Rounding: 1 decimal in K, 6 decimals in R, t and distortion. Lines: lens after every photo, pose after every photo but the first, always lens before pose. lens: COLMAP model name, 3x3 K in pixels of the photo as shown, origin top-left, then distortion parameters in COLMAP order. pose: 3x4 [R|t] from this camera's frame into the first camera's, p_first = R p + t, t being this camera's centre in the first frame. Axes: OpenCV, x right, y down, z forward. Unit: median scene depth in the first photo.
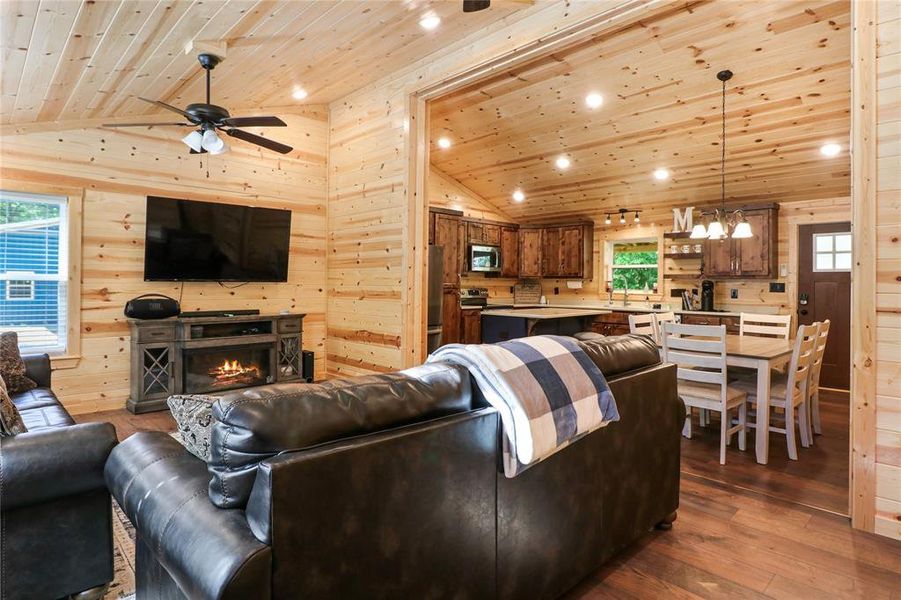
lens RADIAL K [[490.7, 0, 442.0], [0, 490.7, 282.9], [0, 0, 1]] dist [0.013555, -0.013145]
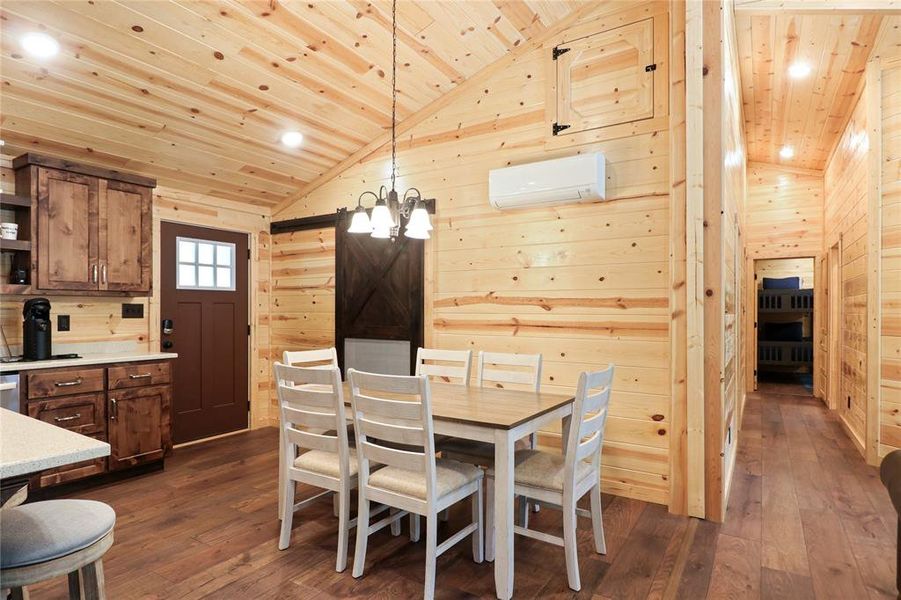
lens RADIAL K [[490.7, 0, 443.6], [0, 490.7, 311.2], [0, 0, 1]] dist [0.013555, -0.013145]
pose [[-0.236136, -0.013435, 0.971627, -0.045859], [-0.004623, 0.999909, 0.012703, 0.000012], [-0.971709, -0.001492, -0.236177, 0.691226]]
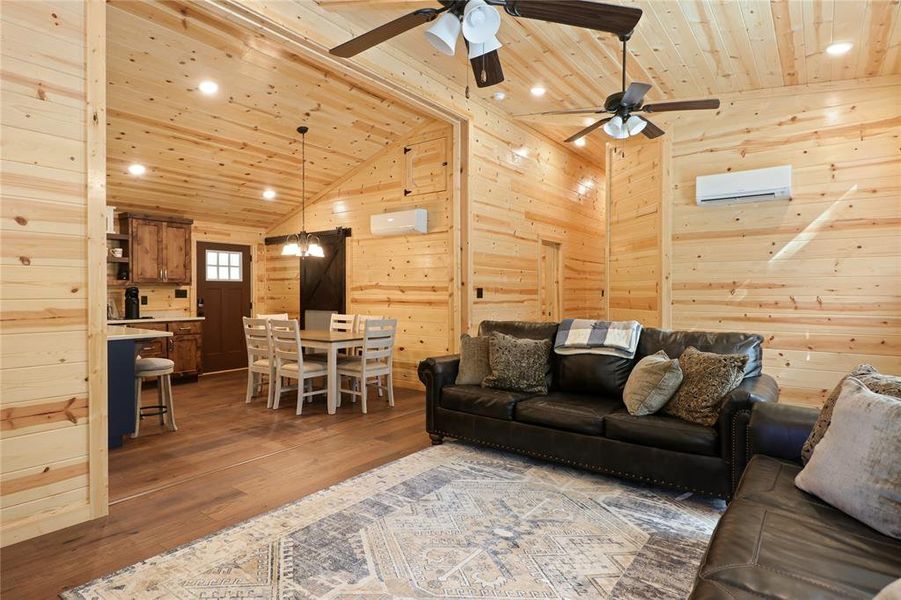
lens RADIAL K [[490.7, 0, 445.7], [0, 490.7, 295.6], [0, 0, 1]] dist [0.013555, -0.013145]
pose [[-0.166499, -0.015591, 0.985918, -0.486818], [-0.001540, 0.999878, 0.015552, -0.004422], [-0.986040, 0.001071, -0.166503, 0.540657]]
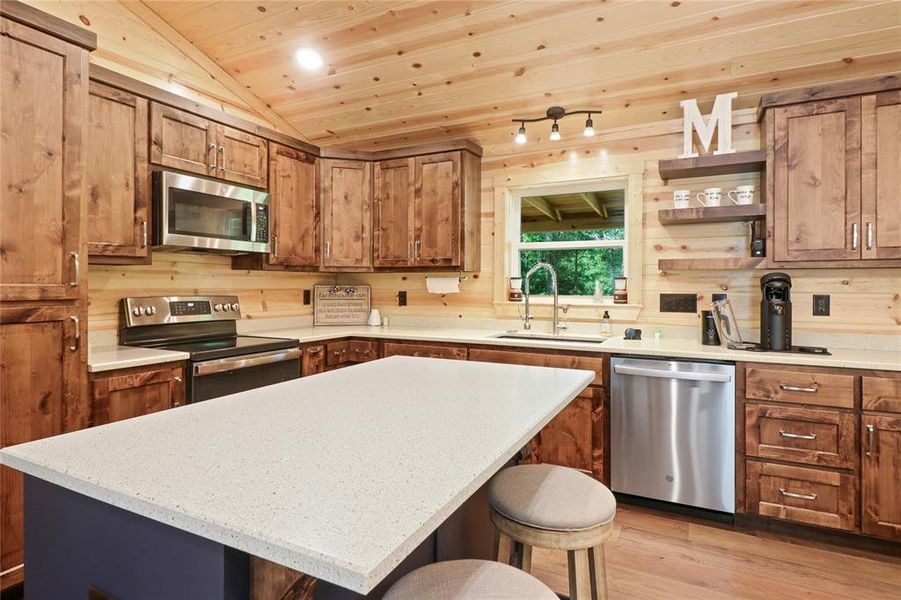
lens RADIAL K [[490.7, 0, 438.7], [0, 490.7, 285.1], [0, 0, 1]] dist [0.013555, -0.013145]
pose [[0.947255, -0.005469, 0.320435, 0.145188], [0.004591, 0.999983, 0.003496, 0.002171], [-0.320449, -0.001840, 0.947264, 0.683659]]
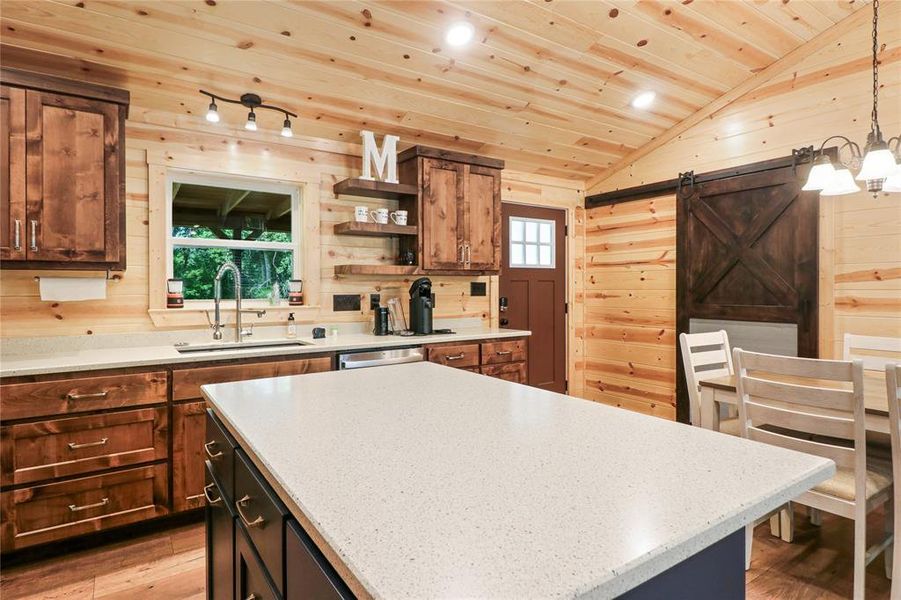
lens RADIAL K [[490.7, 0, 444.5], [0, 490.7, 290.1], [0, 0, 1]] dist [0.013555, -0.013145]
pose [[0.169410, -0.013734, 0.985450, 0.002488], [0.005882, 0.999899, 0.012925, 0.001718], [-0.985528, 0.003607, 0.169474, 0.852883]]
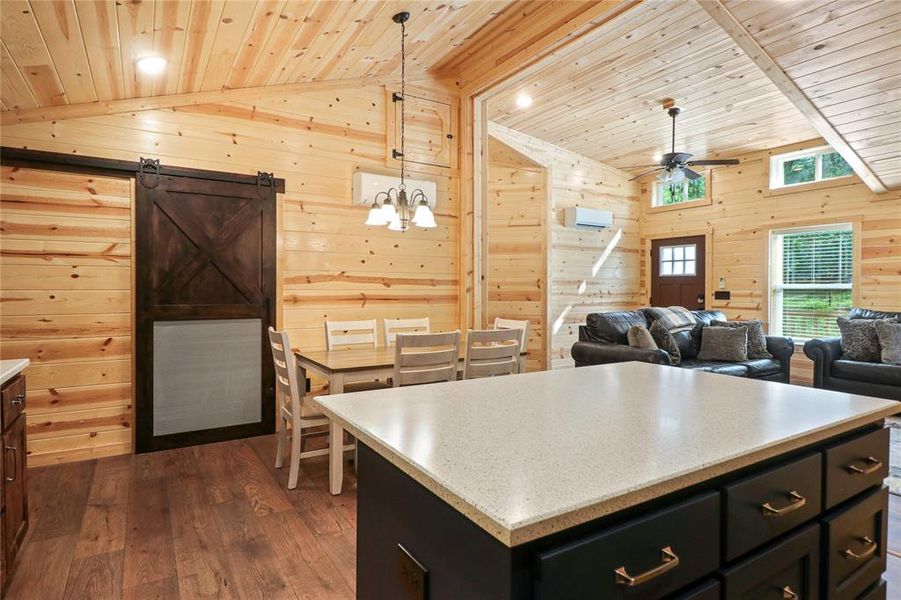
lens RADIAL K [[490.7, 0, 449.4], [0, 490.7, 280.9], [0, 0, 1]] dist [0.013555, -0.013145]
pose [[-0.979293, -0.009162, 0.202240, 0.201187], [-0.011903, 0.999853, -0.012338, 0.003588], [-0.202097, -0.014490, -0.979258, 1.104812]]
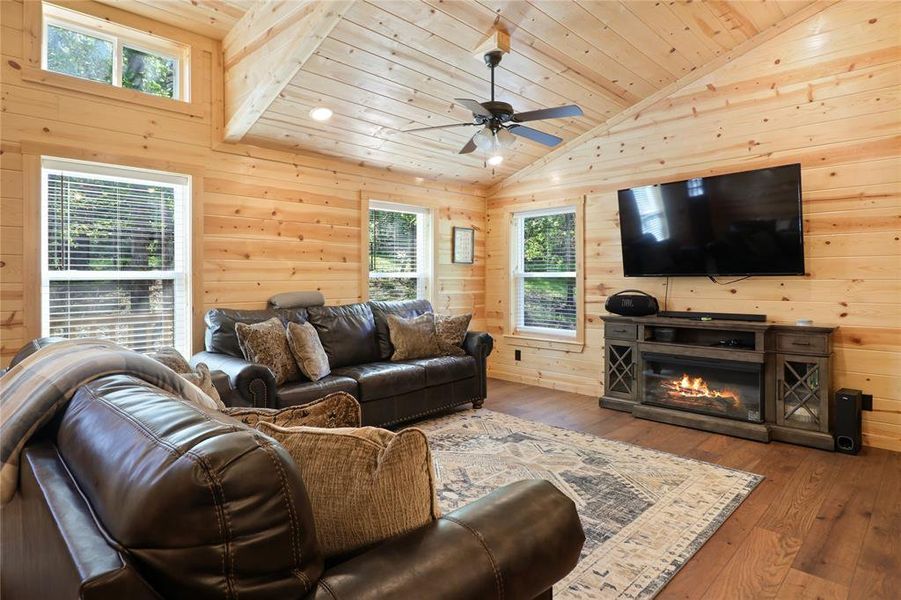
lens RADIAL K [[490.7, 0, 449.0], [0, 490.7, 272.5], [0, 0, 1]] dist [0.013555, -0.013145]
pose [[0.035160, -0.018621, -0.999208, 0.252838], [0.004801, 0.999818, -0.018464, 0.003126], [0.999370, -0.004148, 0.035243, 0.425529]]
